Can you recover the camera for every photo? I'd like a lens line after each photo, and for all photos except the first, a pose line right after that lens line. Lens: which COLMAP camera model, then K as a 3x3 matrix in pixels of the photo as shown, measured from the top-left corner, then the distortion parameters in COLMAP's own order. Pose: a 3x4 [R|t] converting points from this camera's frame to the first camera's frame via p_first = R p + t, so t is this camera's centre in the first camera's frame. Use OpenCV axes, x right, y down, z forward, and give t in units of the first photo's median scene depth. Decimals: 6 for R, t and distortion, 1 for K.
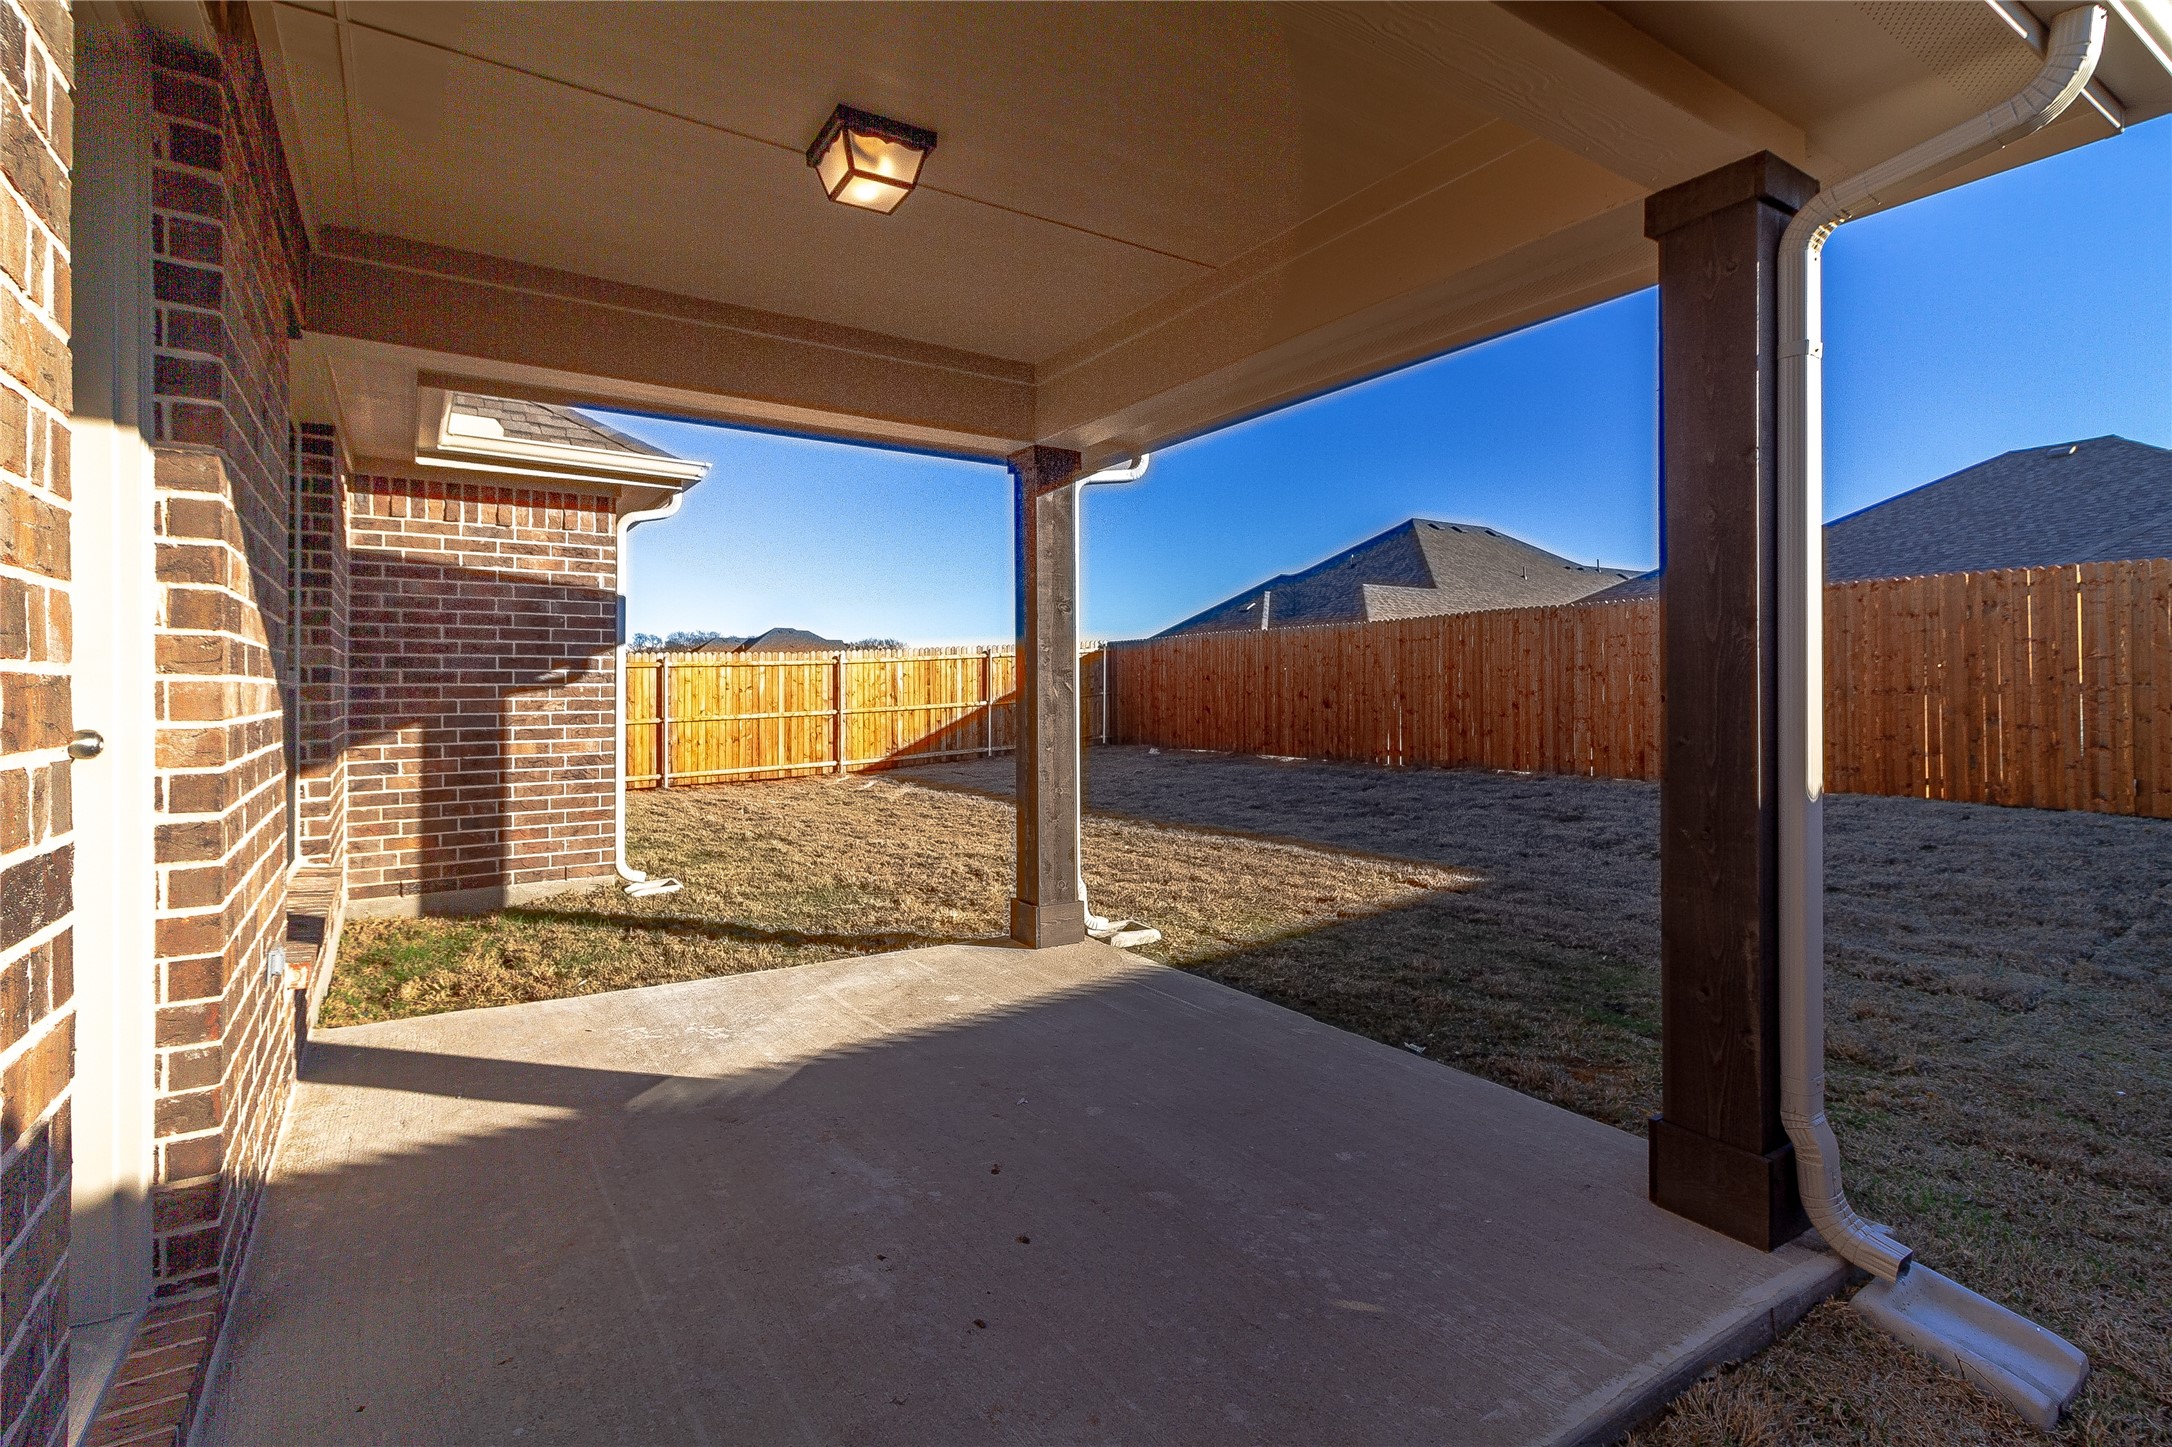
lens RADIAL K [[1012.0, 0, 1057.2], [0, 1012.0, 683.8], [0, 0, 1]] dist [0.000815, 0.001548]
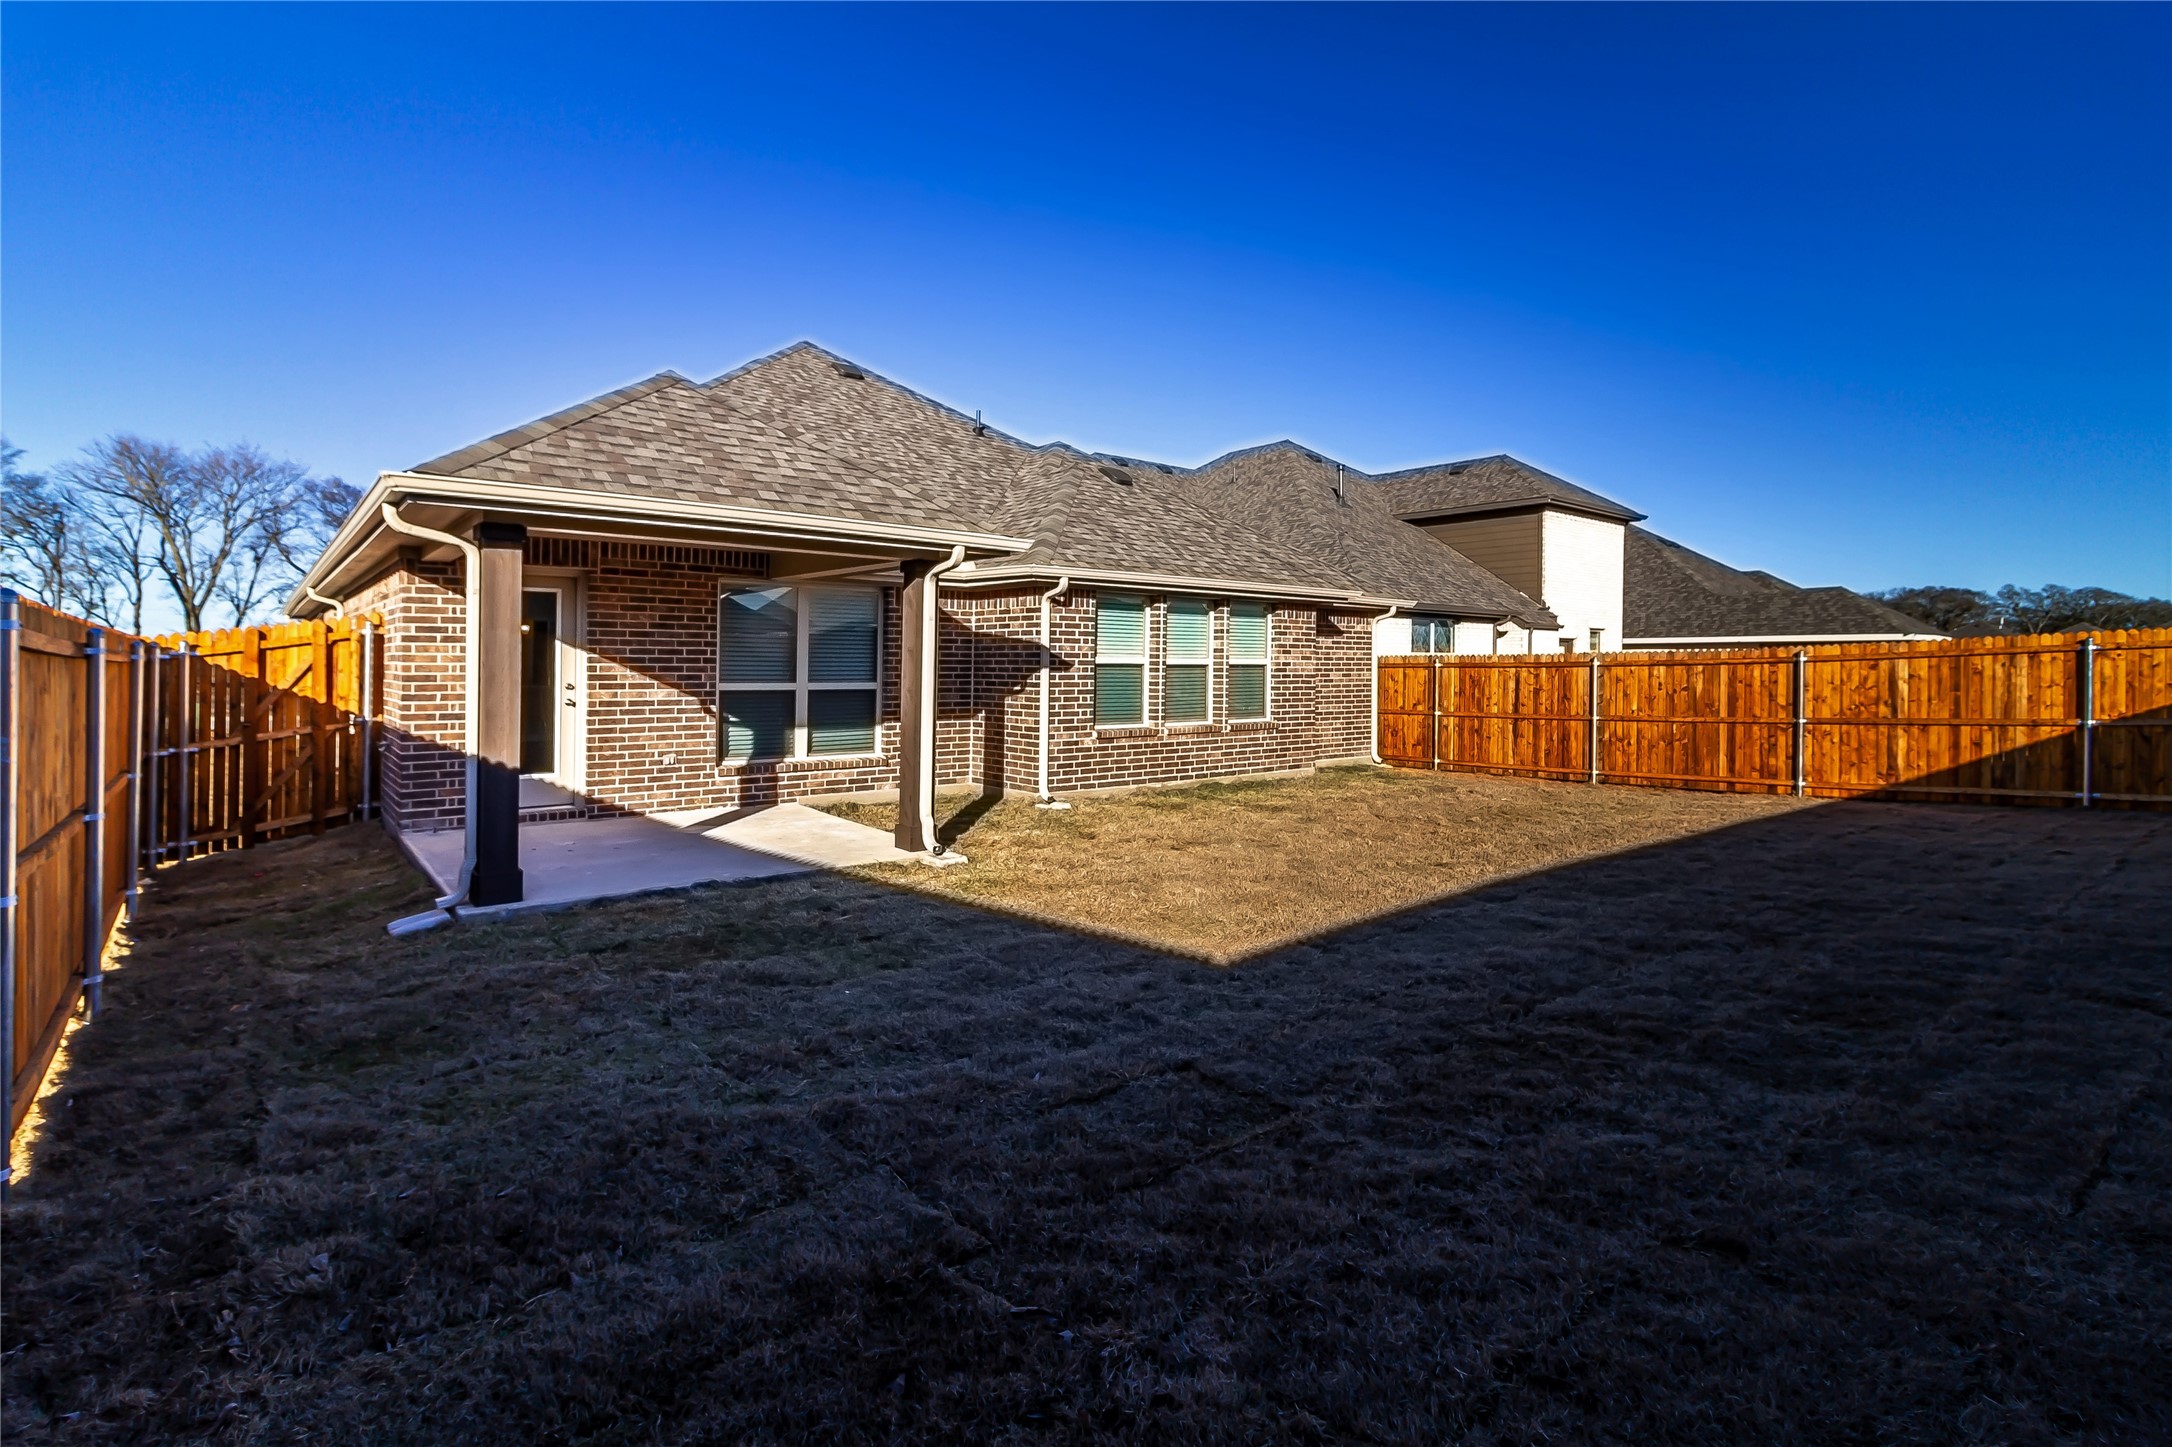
lens RADIAL K [[1012.0, 0, 1068.8], [0, 1012.0, 665.5], [0, 0, 1]] dist [0.000815, 0.001548]
pose [[0.119924, 0.006890, -0.992759, 0.533023], [-0.002600, 0.999975, 0.006626, -0.020864], [0.992780, 0.001786, 0.119939, 0.327213]]
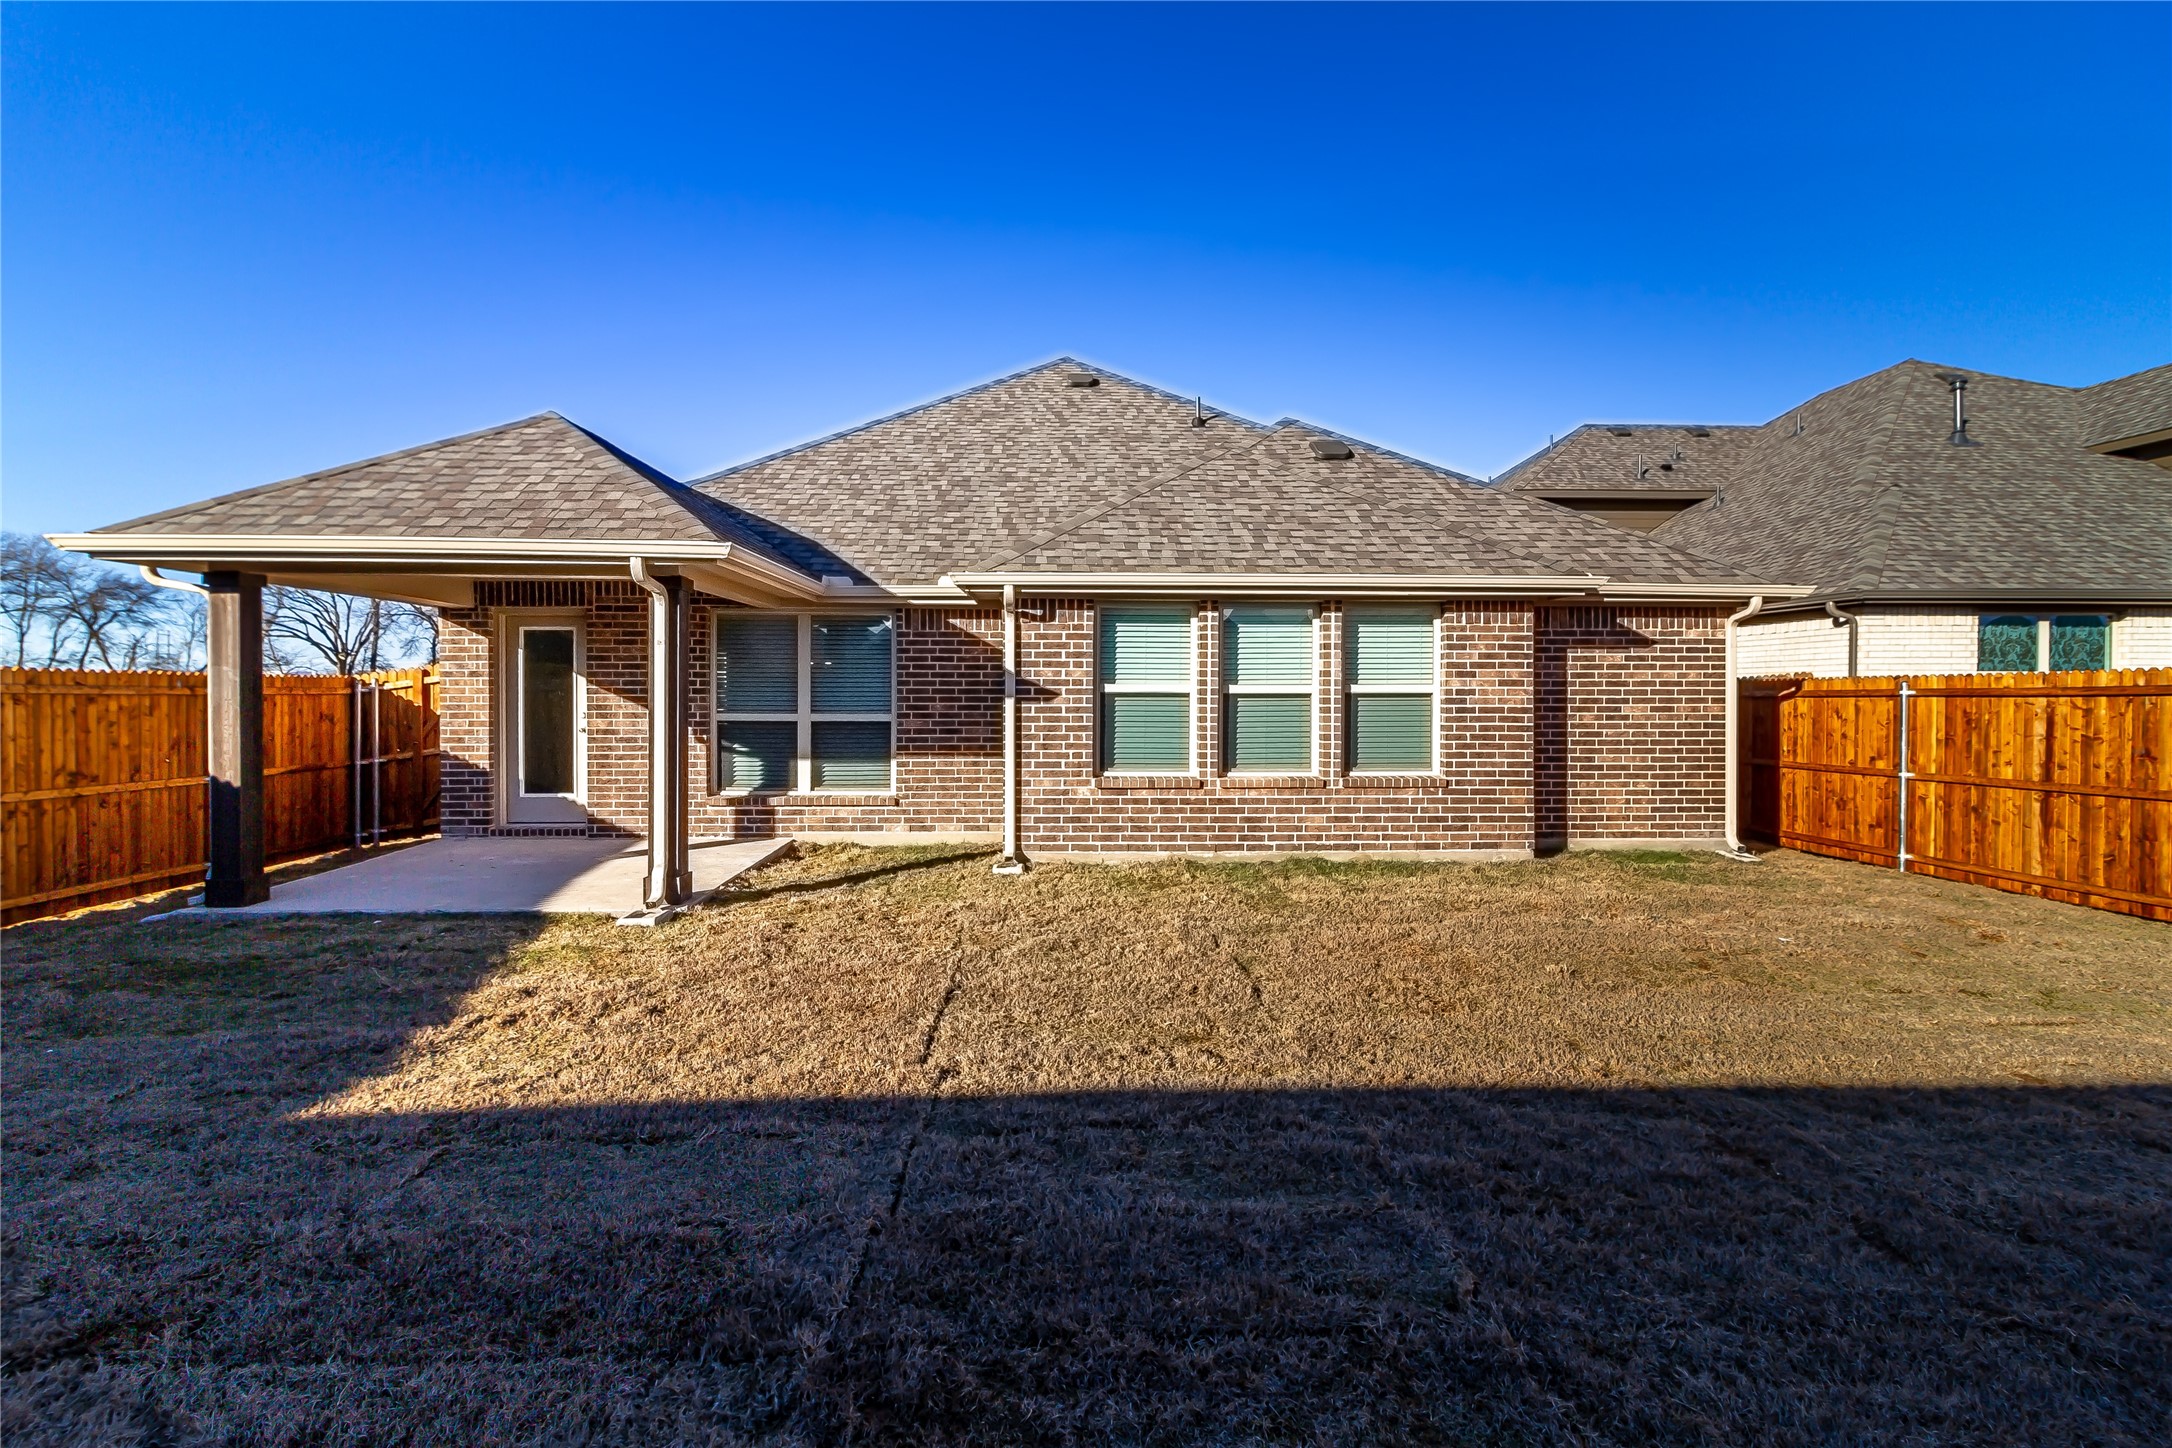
lens RADIAL K [[1012.0, 0, 1072.5], [0, 1012.0, 703.5], [0, 0, 1]] dist [0.000815, 0.001548]
pose [[-0.497501, 0.013620, -0.867357, 0.313659], [0.004030, 0.999902, 0.013390, -0.018936], [0.867454, 0.003166, -0.497507, 0.711426]]
